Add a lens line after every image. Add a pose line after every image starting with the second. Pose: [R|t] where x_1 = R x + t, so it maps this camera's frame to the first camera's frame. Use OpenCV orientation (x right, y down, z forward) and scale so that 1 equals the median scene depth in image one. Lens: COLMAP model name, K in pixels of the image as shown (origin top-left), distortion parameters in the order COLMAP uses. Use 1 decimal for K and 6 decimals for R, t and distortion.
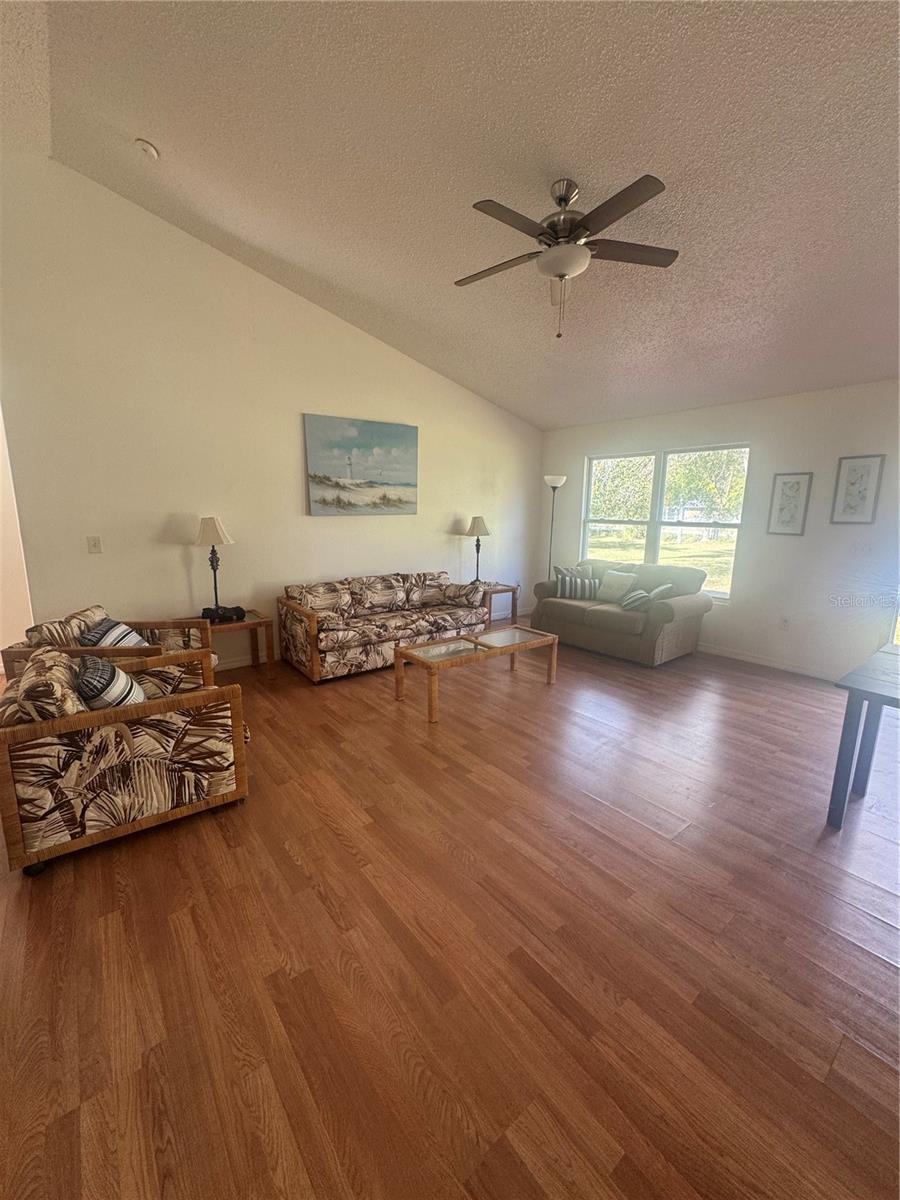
lens RADIAL K [[477.6, 0, 446.1], [0, 477.6, 600.3], [0, 0, 1]] dist [-0.001199, 0.000319]
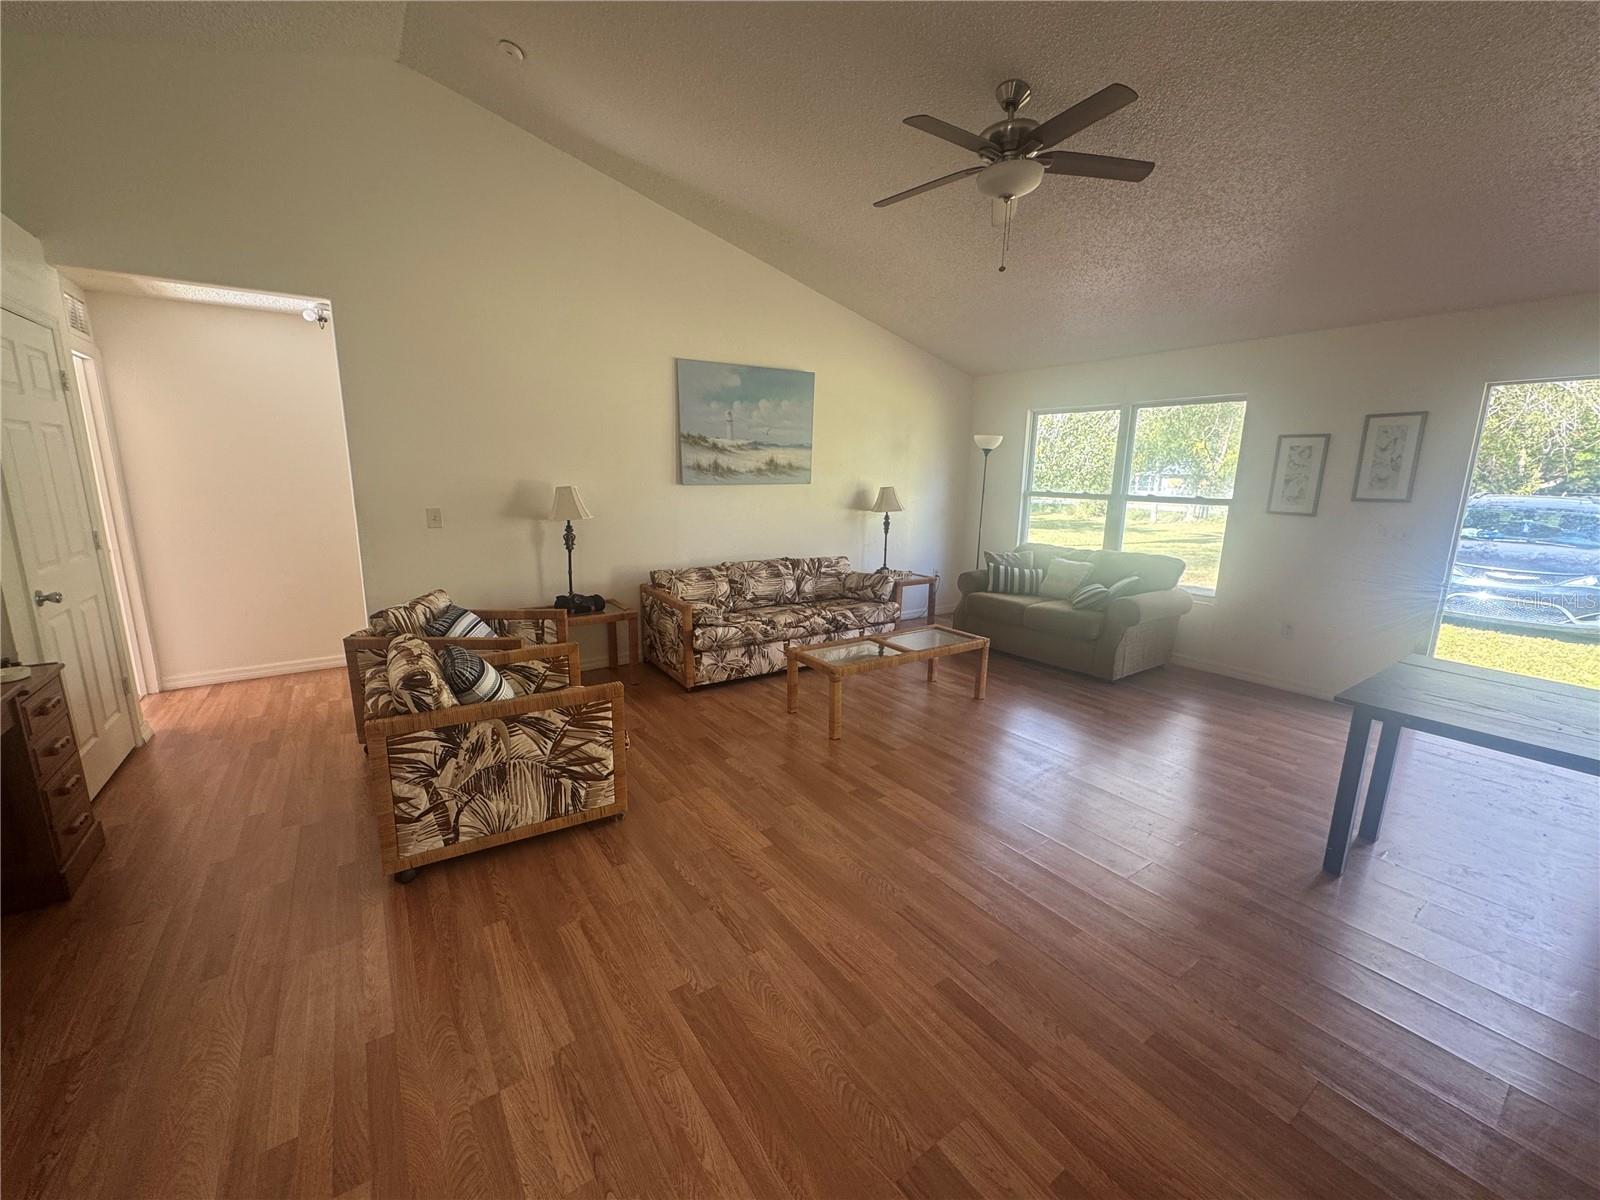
lens RADIAL K [[636.8, 0, 795.4], [0, 636.8, 601.9], [0, 0, 1]] dist [-0.001199, 0.000319]
pose [[0.998221, 0.018442, -0.056699, -0.039729], [-0.017862, 0.999783, 0.010712, 0.009310], [0.056885, -0.009680, 0.998334, -0.102330]]
